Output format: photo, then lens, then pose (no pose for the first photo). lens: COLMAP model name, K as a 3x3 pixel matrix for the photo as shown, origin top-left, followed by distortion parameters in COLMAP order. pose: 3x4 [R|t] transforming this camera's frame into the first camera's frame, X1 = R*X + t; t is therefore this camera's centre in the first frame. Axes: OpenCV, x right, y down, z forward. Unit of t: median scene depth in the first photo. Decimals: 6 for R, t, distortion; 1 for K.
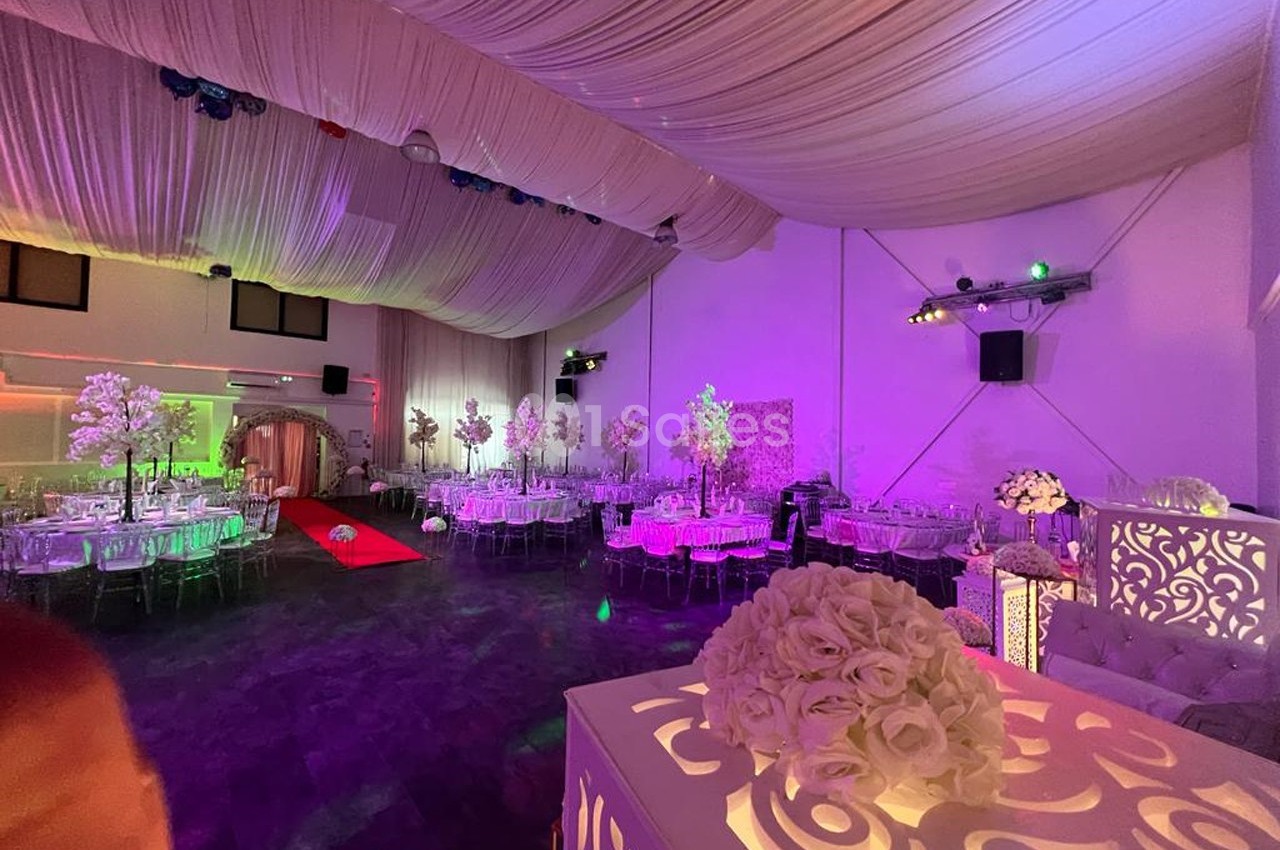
lens RADIAL K [[510.2, 0, 638.3], [0, 510.2, 420.6], [0, 0, 1]] dist [-0.002096, 0.000316]
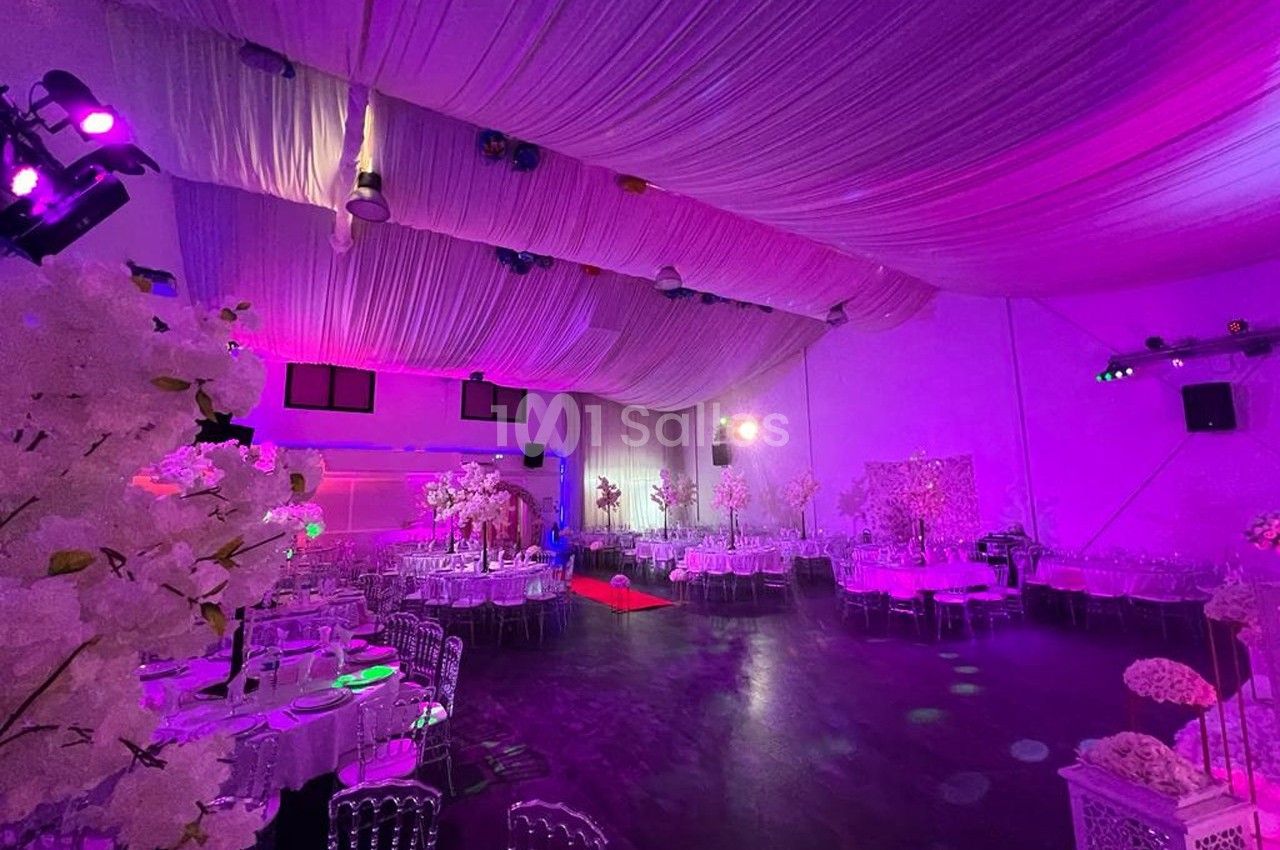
lens RADIAL K [[510.2, 0, 637.4], [0, 510.2, 420.1], [0, 0, 1]] dist [-0.002096, 0.000316]
pose [[0.984107, -0.058073, -0.167813, -0.287088], [0.038241, 0.992148, -0.119080, -0.020305], [0.173411, 0.110770, 0.978600, -0.244903]]
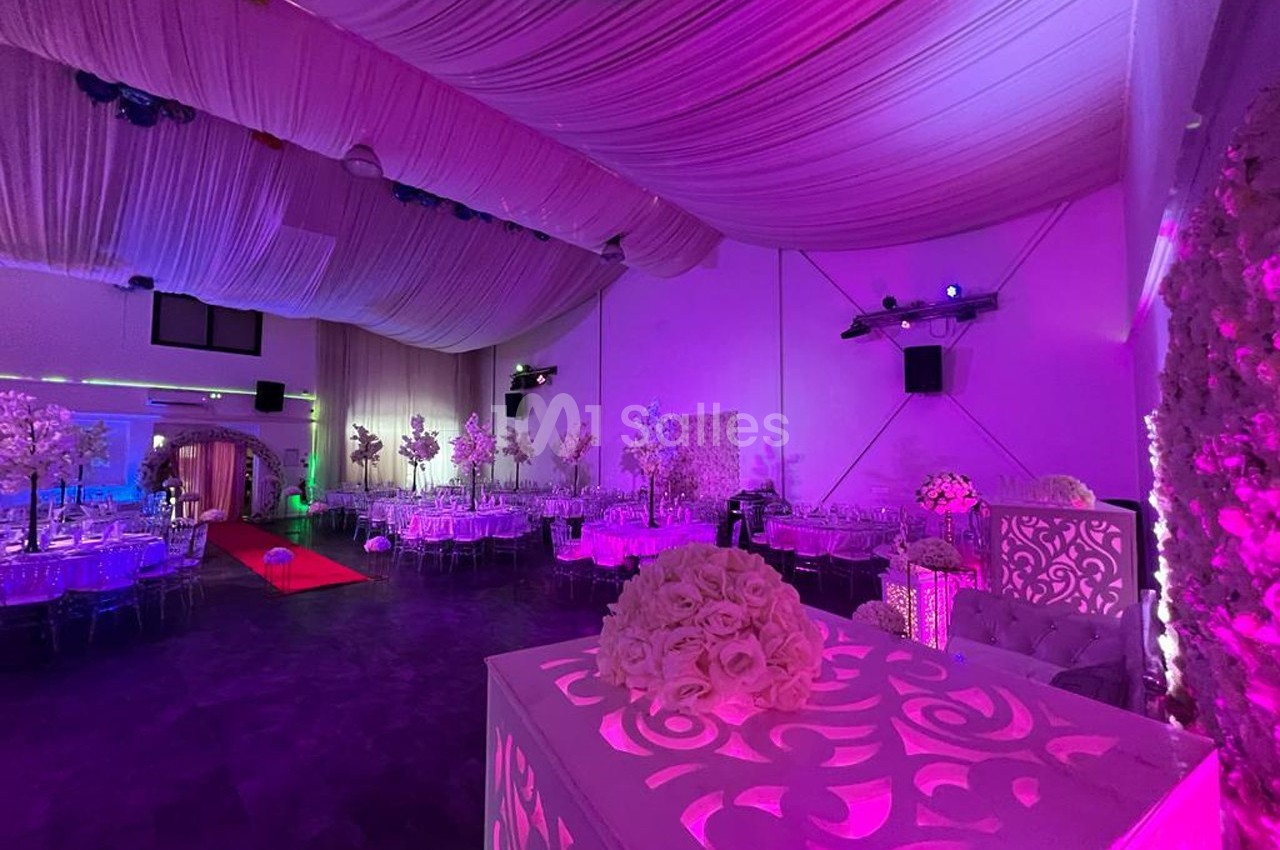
lens RADIAL K [[510.2, 0, 638.4], [0, 510.2, 420.4], [0, 0, 1]] dist [-0.002096, 0.000316]
pose [[0.995754, -0.013231, 0.091099, 0.009909], [0.015690, 0.999530, -0.026327, 0.001122], [-0.090708, 0.027645, 0.995494, -0.020776]]
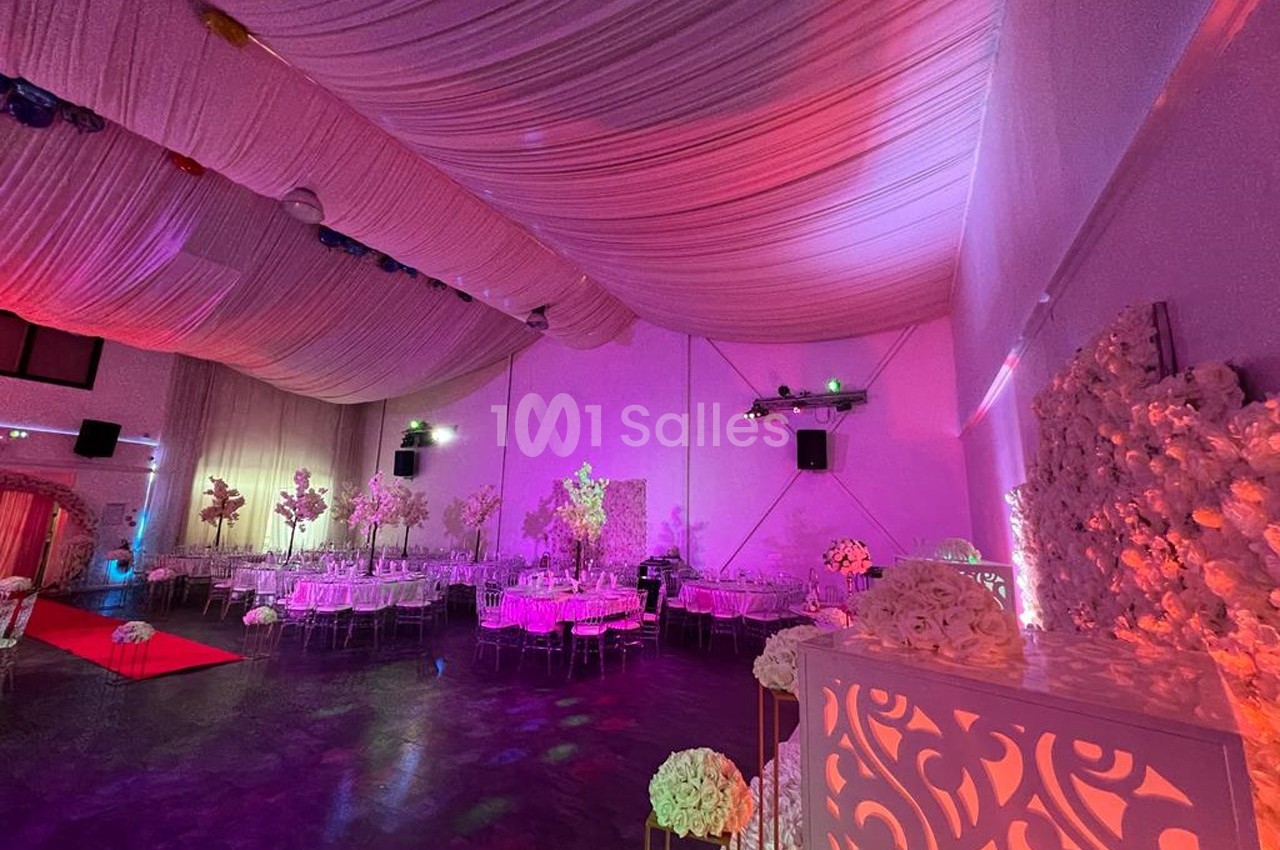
lens RADIAL K [[510.2, 0, 638.3], [0, 510.2, 420.1], [0, 0, 1]] dist [-0.002096, 0.000316]
pose [[0.943408, 0.065894, 0.325022, -0.110102], [-0.014731, 0.987421, -0.157428, 0.006686], [-0.331307, 0.143731, 0.932511, -0.045044]]
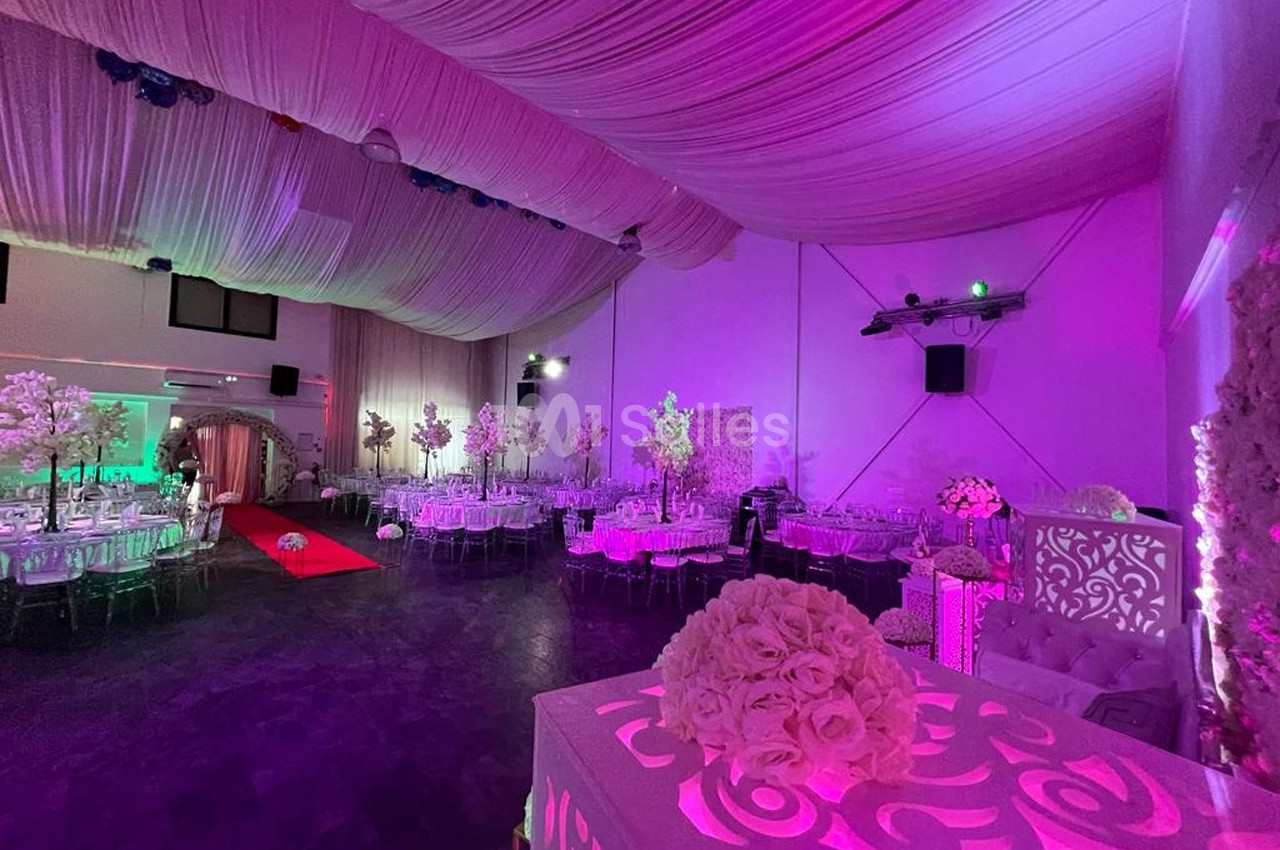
lens RADIAL K [[510.2, 0, 638.4], [0, 510.2, 420.4], [0, 0, 1]] dist [-0.002096, 0.000316]
pose [[0.997232, 0.008847, 0.073826, -0.000601], [-0.008213, 0.999927, -0.008887, -0.004318], [-0.073899, 0.008256, 0.997232, -0.008824]]
